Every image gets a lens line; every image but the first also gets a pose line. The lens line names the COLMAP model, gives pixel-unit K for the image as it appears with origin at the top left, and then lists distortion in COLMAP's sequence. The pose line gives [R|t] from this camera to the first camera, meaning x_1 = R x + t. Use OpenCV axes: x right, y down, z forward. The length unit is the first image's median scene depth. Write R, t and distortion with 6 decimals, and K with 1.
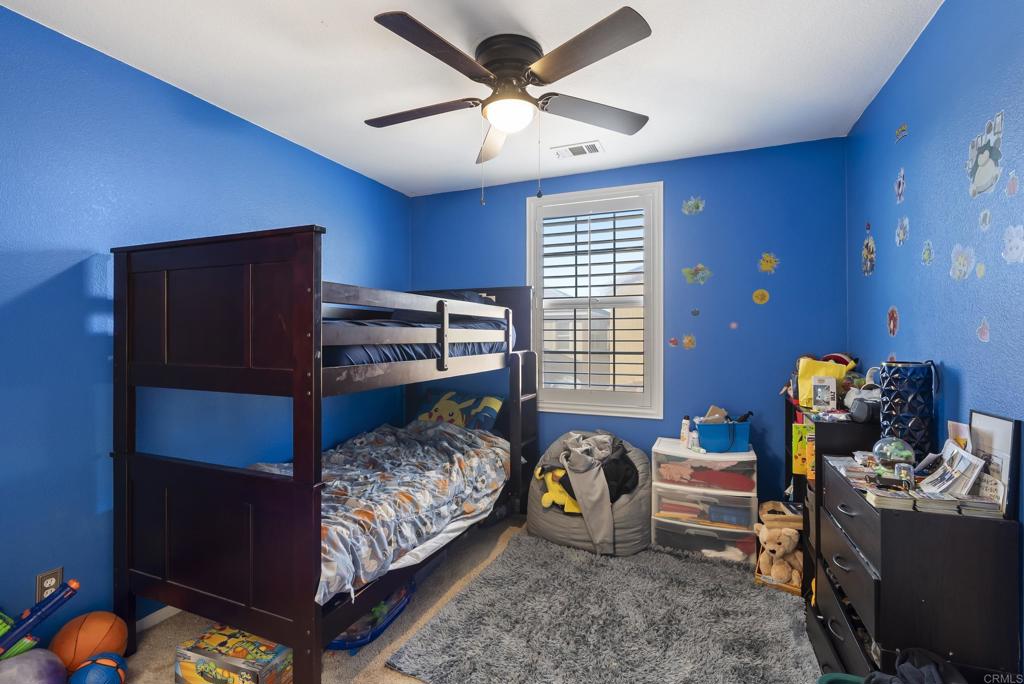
lens RADIAL K [[466.2, 0, 513.6], [0, 466.2, 335.8], [0, 0, 1]] dist [-0.004927, 0.001006]
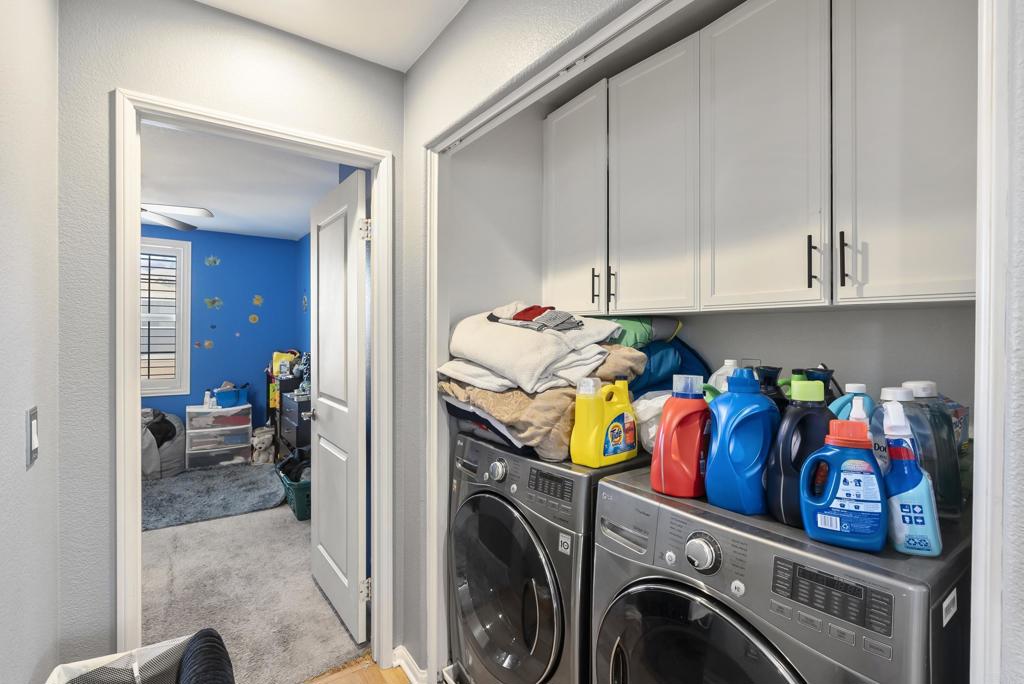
lens RADIAL K [[466.2, 0, 514.5], [0, 466.2, 336.9], [0, 0, 1]] dist [-0.004927, 0.001006]
pose [[0.525434, 0.002121, 0.850831, -0.500012], [-0.008315, 0.999962, 0.002643, -0.029446], [-0.850793, -0.008464, 0.525432, -0.854819]]
